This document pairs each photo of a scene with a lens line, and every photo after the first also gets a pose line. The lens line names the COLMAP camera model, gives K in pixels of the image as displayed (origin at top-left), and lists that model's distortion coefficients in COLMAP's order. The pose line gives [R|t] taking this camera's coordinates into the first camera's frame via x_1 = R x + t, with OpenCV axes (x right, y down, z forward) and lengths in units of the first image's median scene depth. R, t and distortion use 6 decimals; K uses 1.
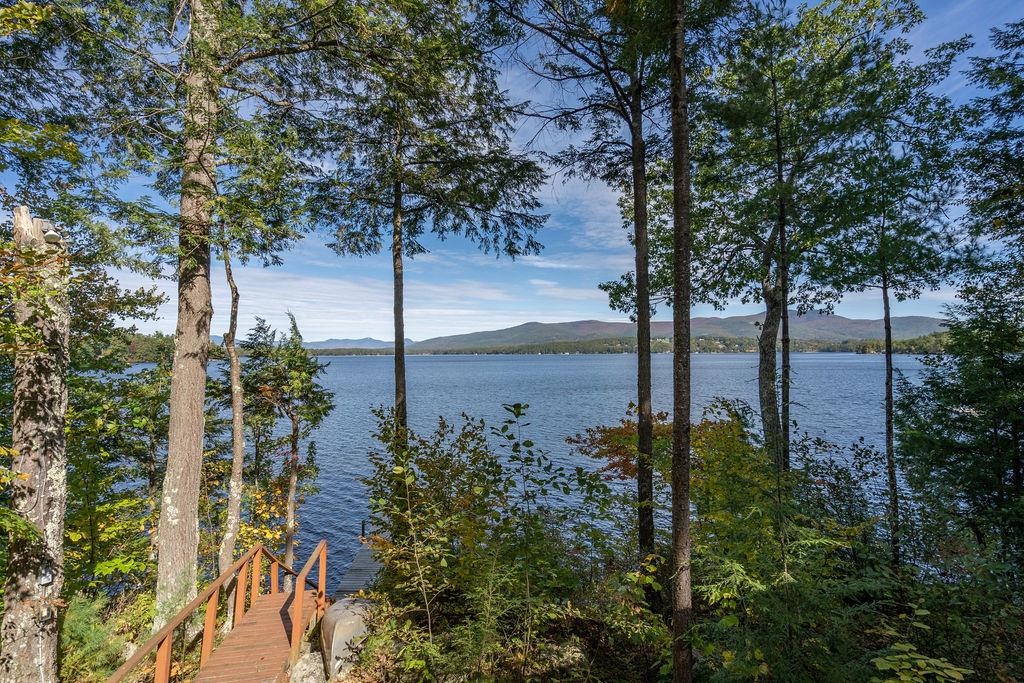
lens RADIAL K [[463.1, 0, 513.1], [0, 463.1, 340.4], [0, 0, 1]] dist [-0.012725, 0.000796]
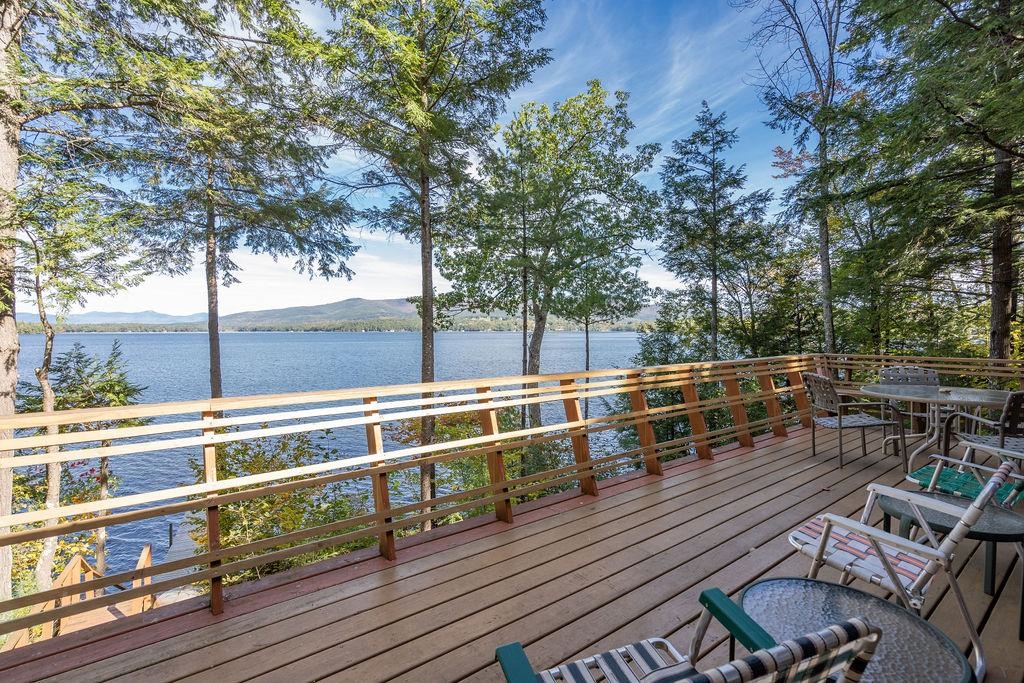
lens RADIAL K [[463.1, 0, 512.8], [0, 463.1, 342.0], [0, 0, 1]] dist [-0.012725, 0.000796]
pose [[0.933420, -0.006413, 0.358728, 0.017419], [-0.014271, 0.998385, 0.054983, -0.093998], [-0.358501, -0.056442, 0.931821, -0.239709]]
